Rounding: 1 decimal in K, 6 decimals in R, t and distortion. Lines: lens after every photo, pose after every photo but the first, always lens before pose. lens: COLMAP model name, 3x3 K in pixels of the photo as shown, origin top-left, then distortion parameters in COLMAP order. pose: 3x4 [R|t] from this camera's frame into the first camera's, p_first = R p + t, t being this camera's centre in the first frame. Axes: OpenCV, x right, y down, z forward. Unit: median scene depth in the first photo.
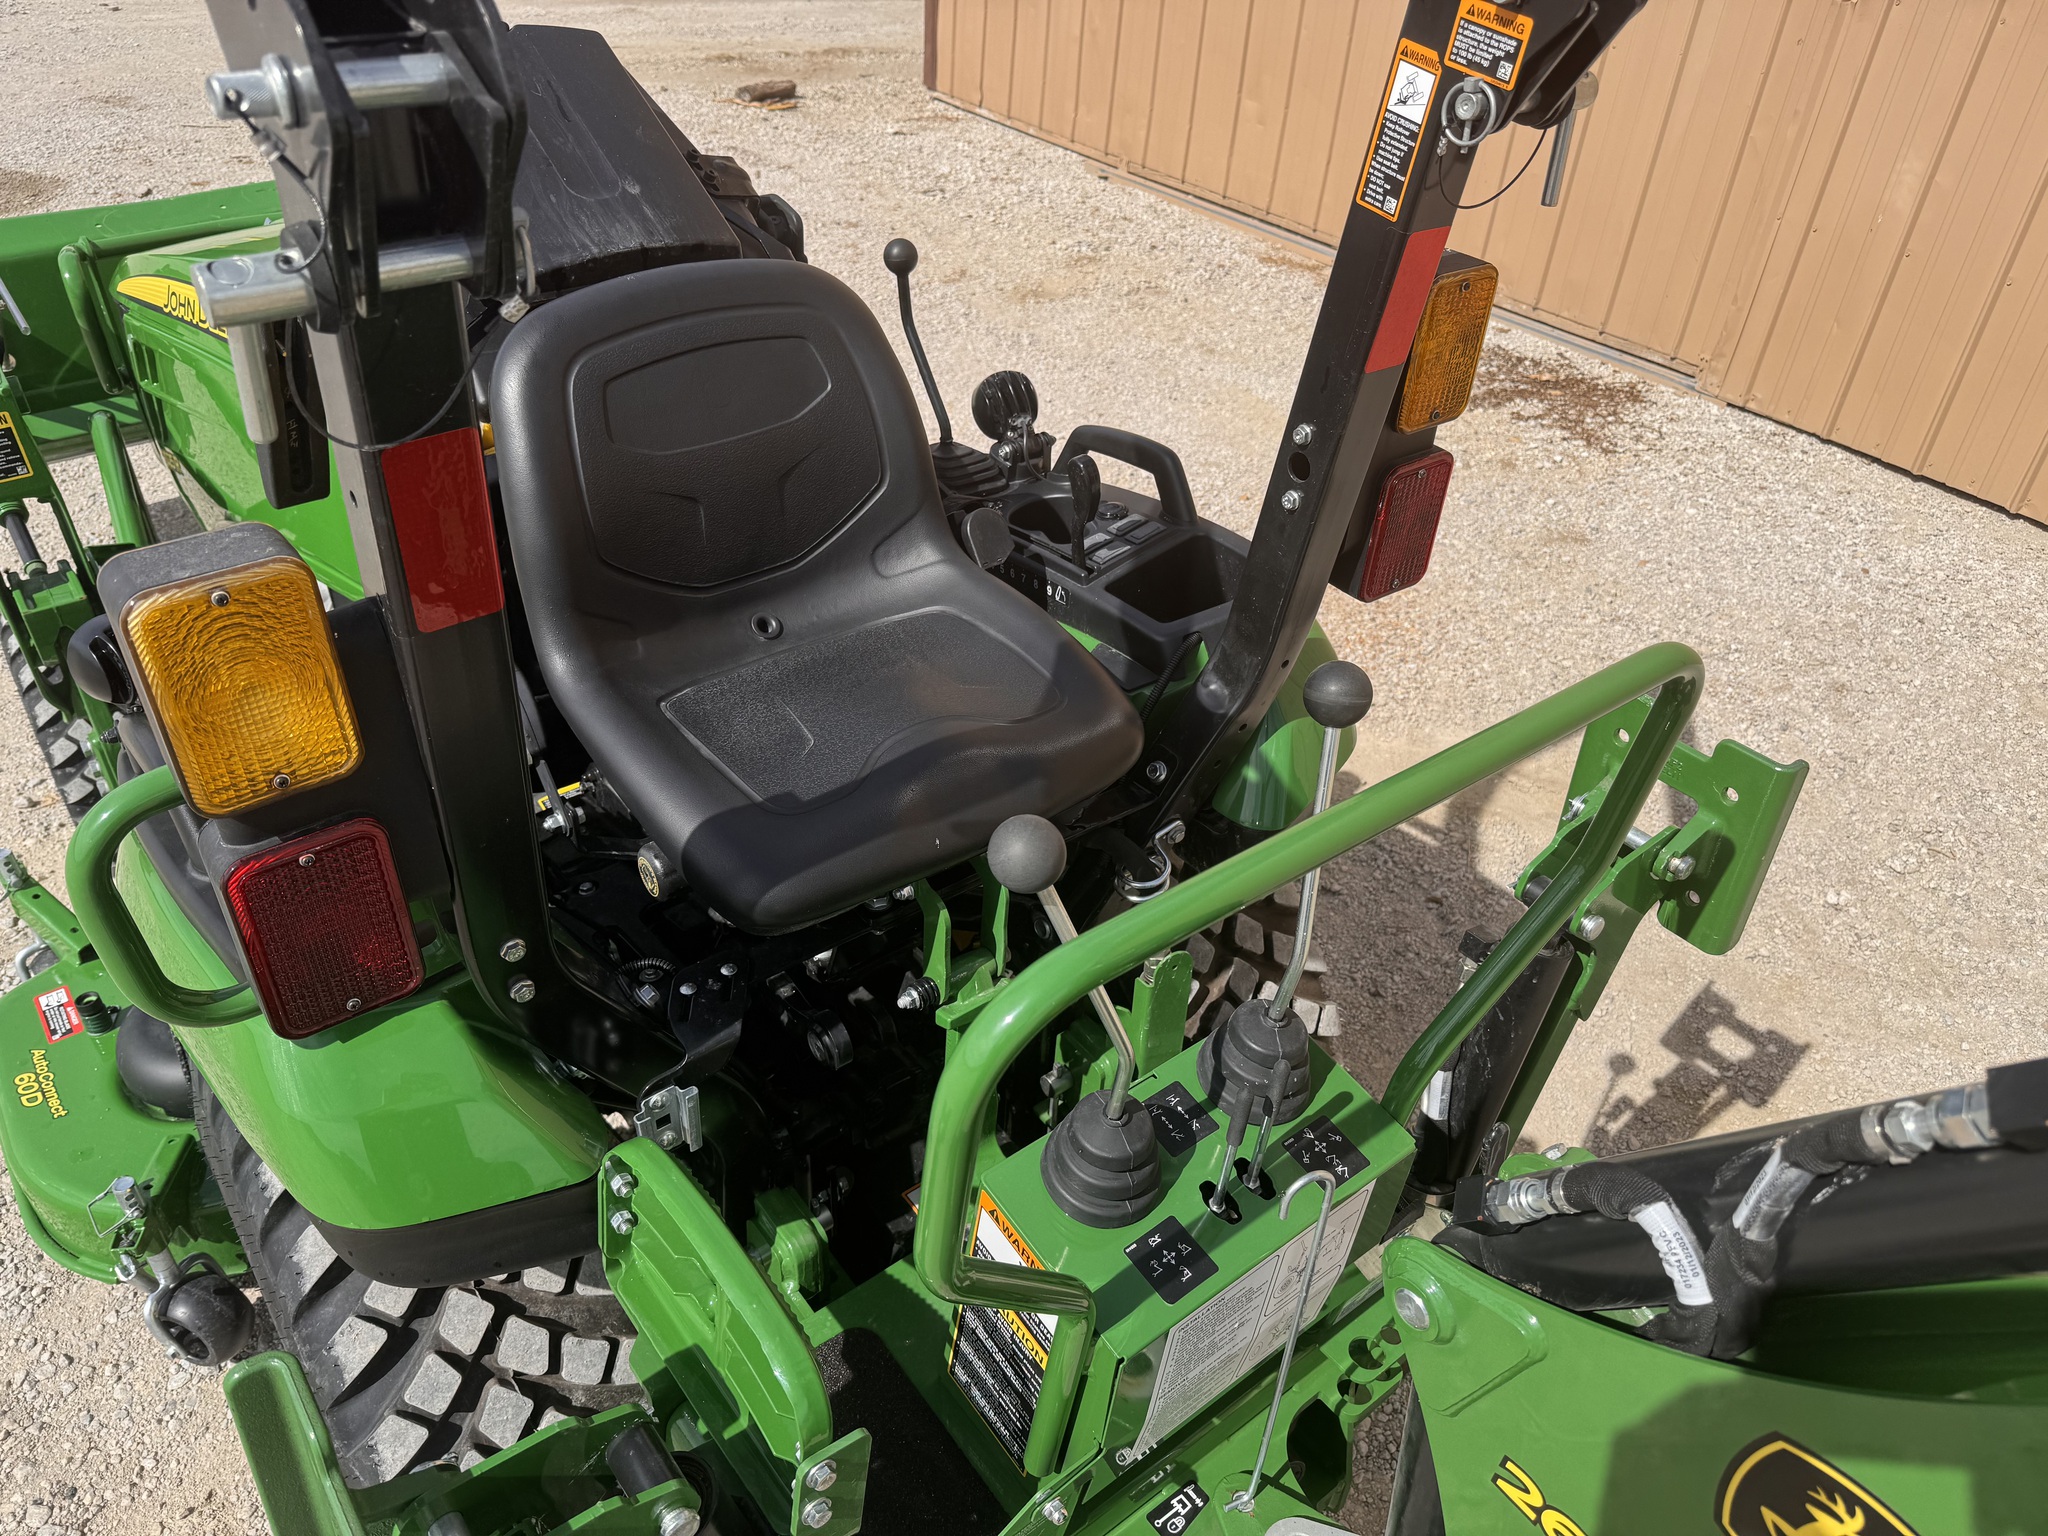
lens RADIAL K [[1476.3, 0, 1016.0], [0, 1476.3, 762.4], [0, 0, 1]] dist [0.027612, -0.051179]
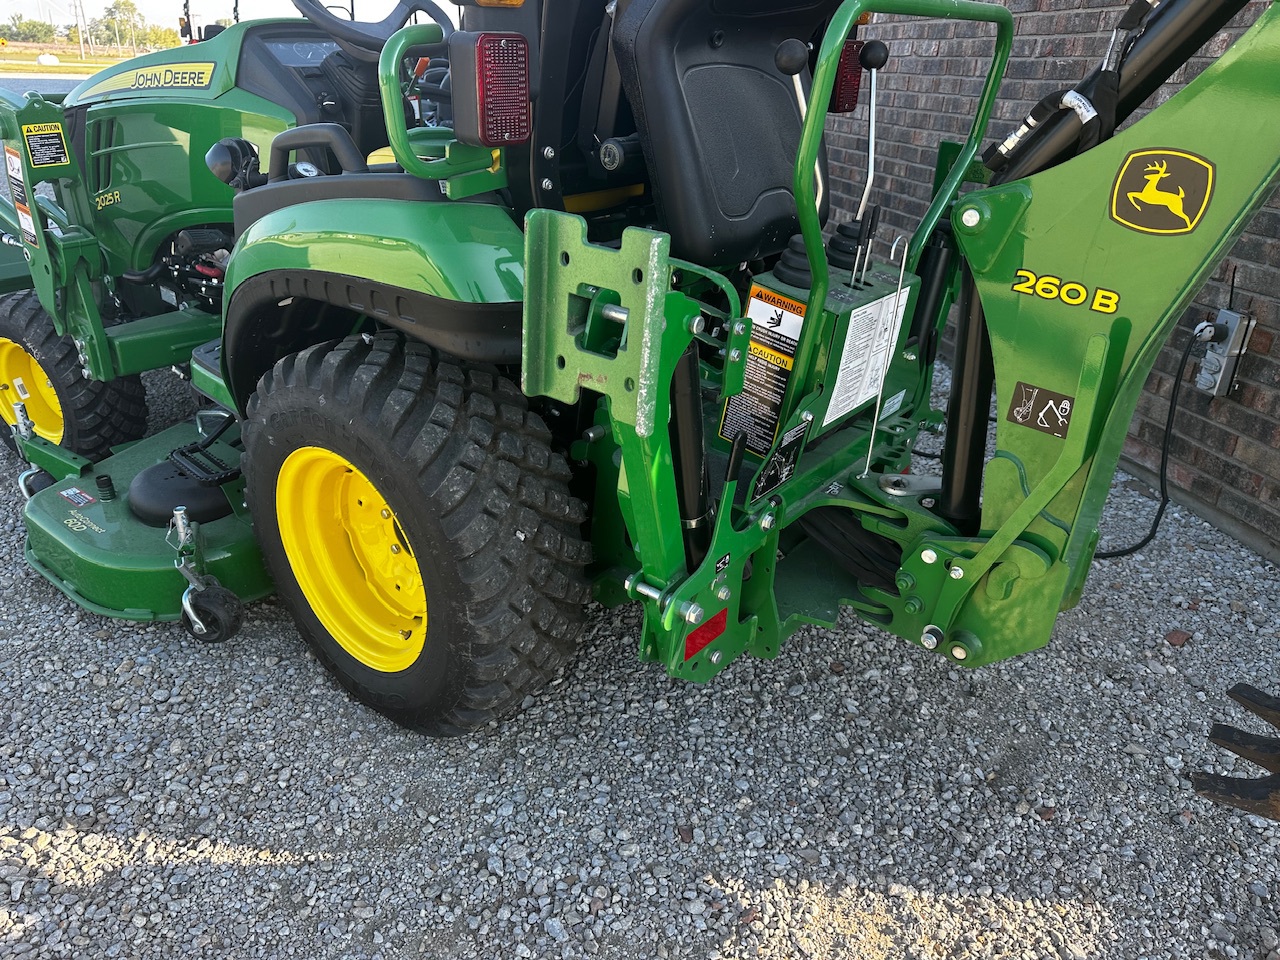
lens RADIAL K [[918.8, 0, 650.3], [0, 918.8, 475.8], [0, 0, 1]] dist [0.073018, -0.096696]
pose [[0.971246, -0.097895, 0.217021, -0.241603], [0.130982, 0.980912, -0.143718, 0.365299], [-0.198809, 0.168011, 0.965529, -0.118278]]
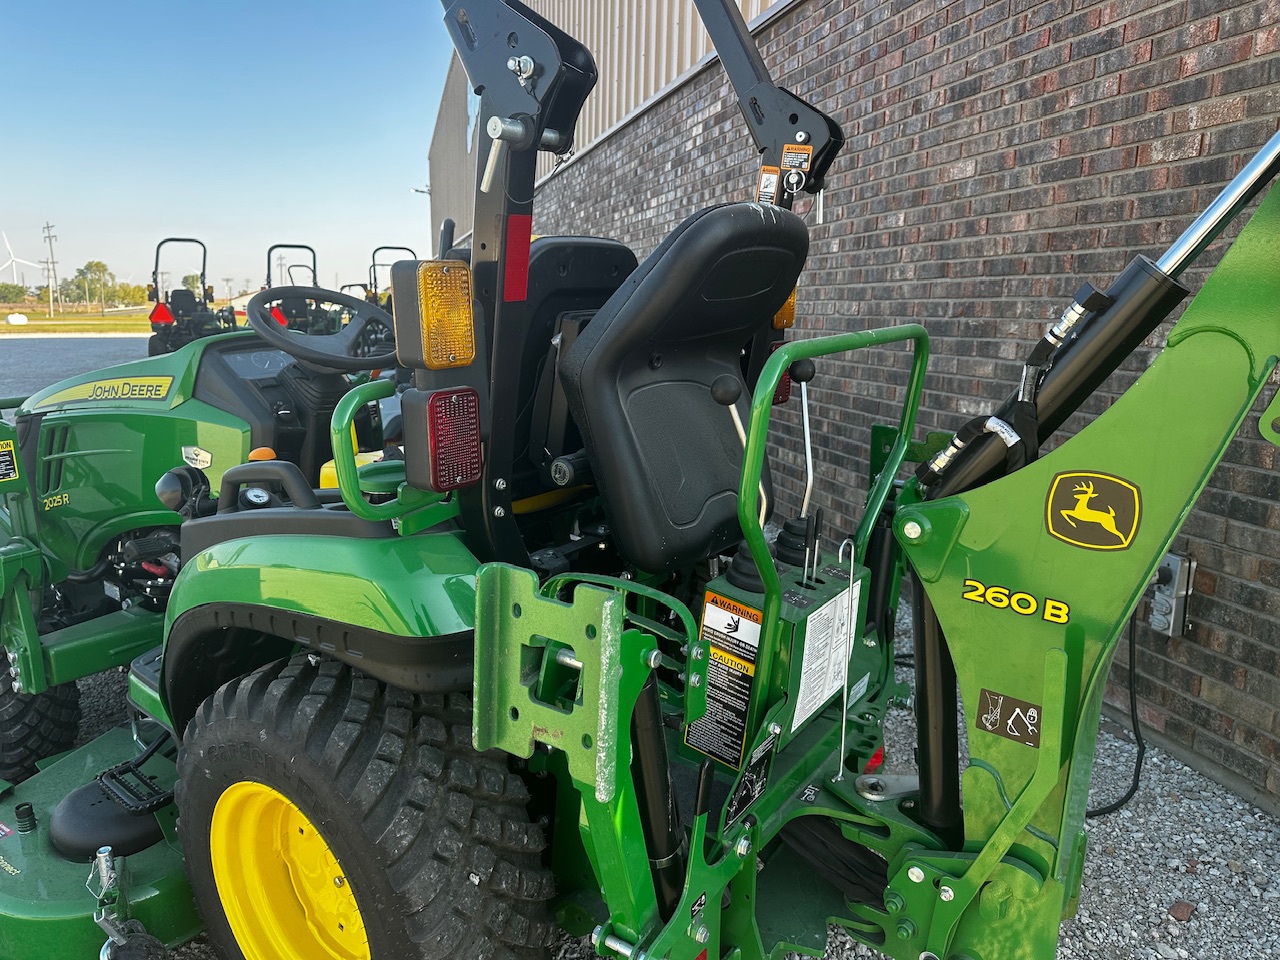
lens RADIAL K [[922.1, 0, 646.4], [0, 922.1, 468.3], [0, 0, 1]] dist [0.050753, -0.060969]
pose [[0.955910, -0.091021, 0.279198, -0.231068], [0.192221, 0.912712, -0.360567, 0.293221], [-0.222008, 0.398337, 0.889966, -0.131571]]
